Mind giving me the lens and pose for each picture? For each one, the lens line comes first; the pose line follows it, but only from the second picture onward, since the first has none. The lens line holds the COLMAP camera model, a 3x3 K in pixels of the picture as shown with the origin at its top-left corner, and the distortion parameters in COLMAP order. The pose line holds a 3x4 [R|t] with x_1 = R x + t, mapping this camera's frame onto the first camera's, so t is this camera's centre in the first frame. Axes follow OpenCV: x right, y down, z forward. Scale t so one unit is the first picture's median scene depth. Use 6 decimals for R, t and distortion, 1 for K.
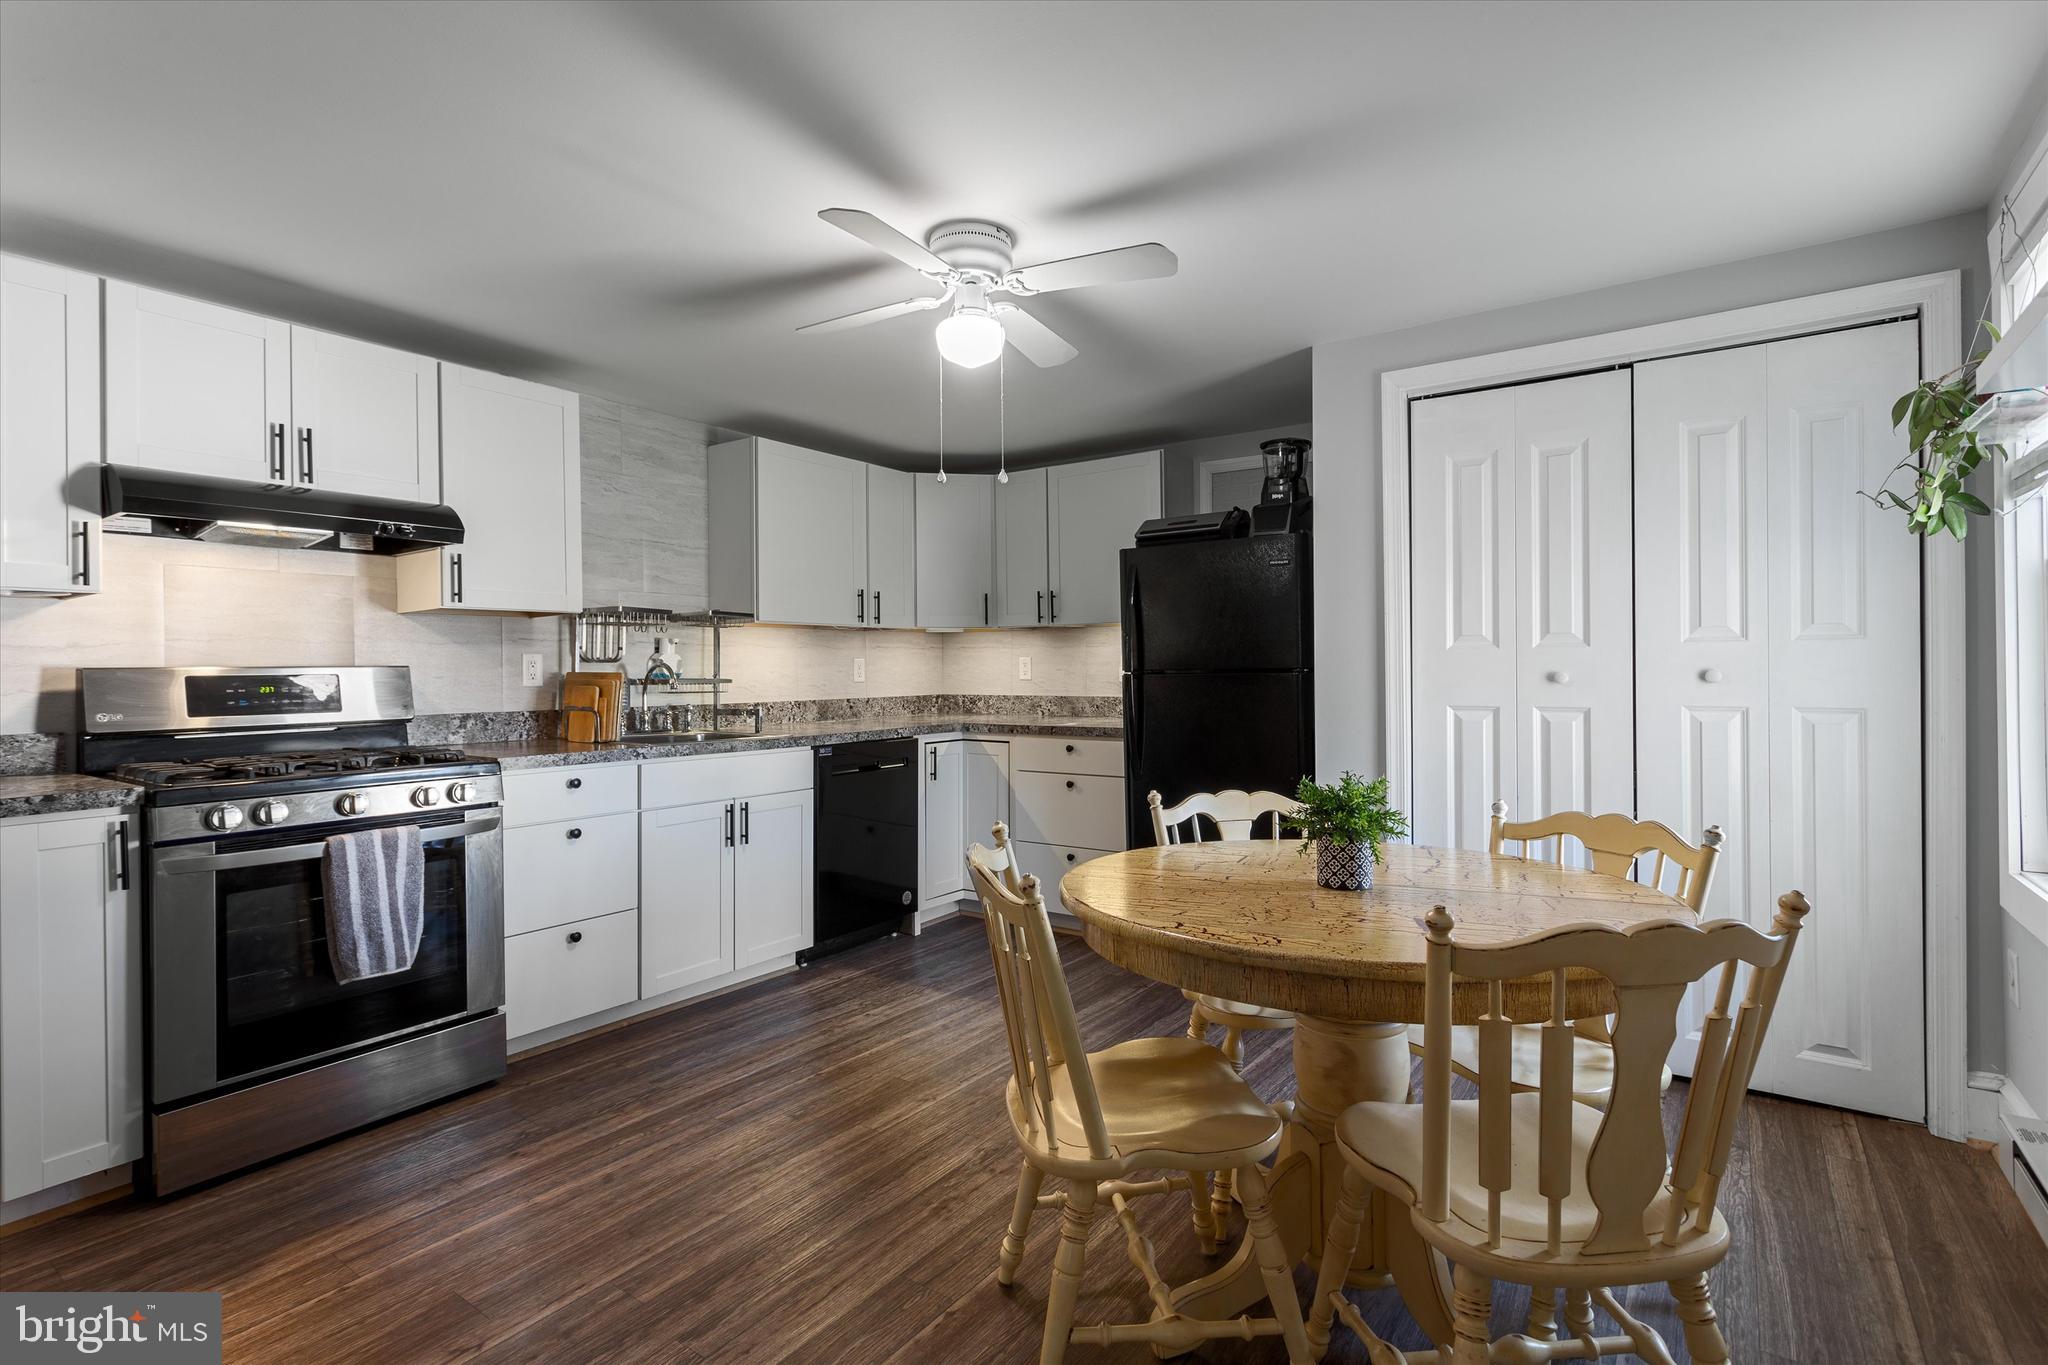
lens RADIAL K [[1002.4, 0, 1025.3], [0, 1002.4, 663.7], [0, 0, 1]] dist [0.002058, 0.000292]
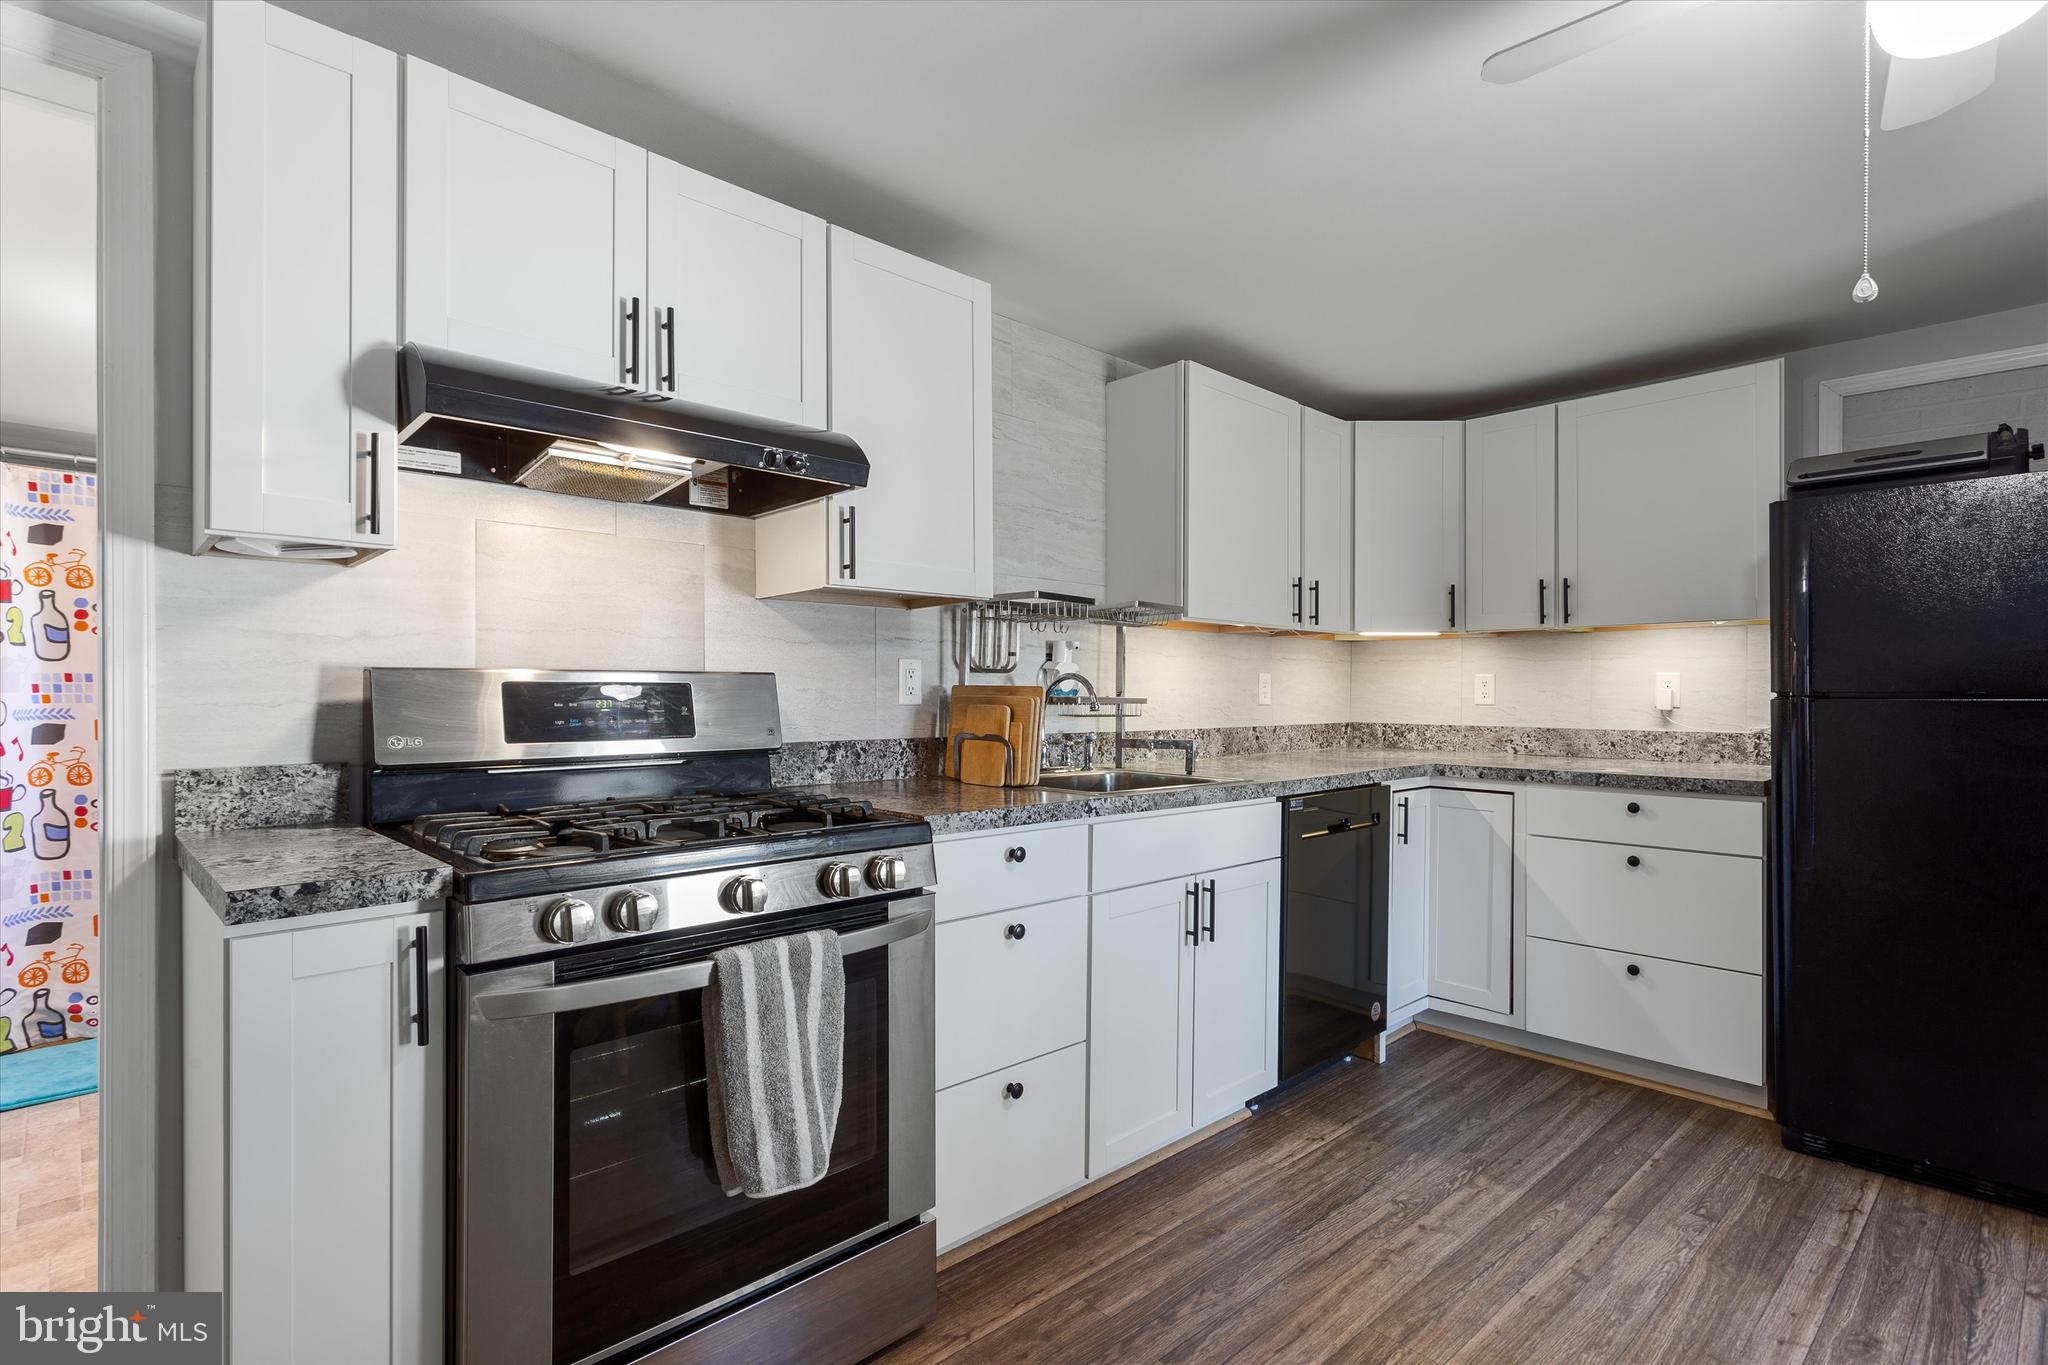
lens RADIAL K [[1025.6, 0, 1024.0], [0, 1025.6, 682.5], [0, 0, 1]] dist [-0.000447, 0.000489]
pose [[0.979914, 0.009221, -0.199207, -0.309631], [-0.010043, 0.999945, -0.003118, 0.009658], [0.199168, 0.005056, 0.979952, 0.343478]]
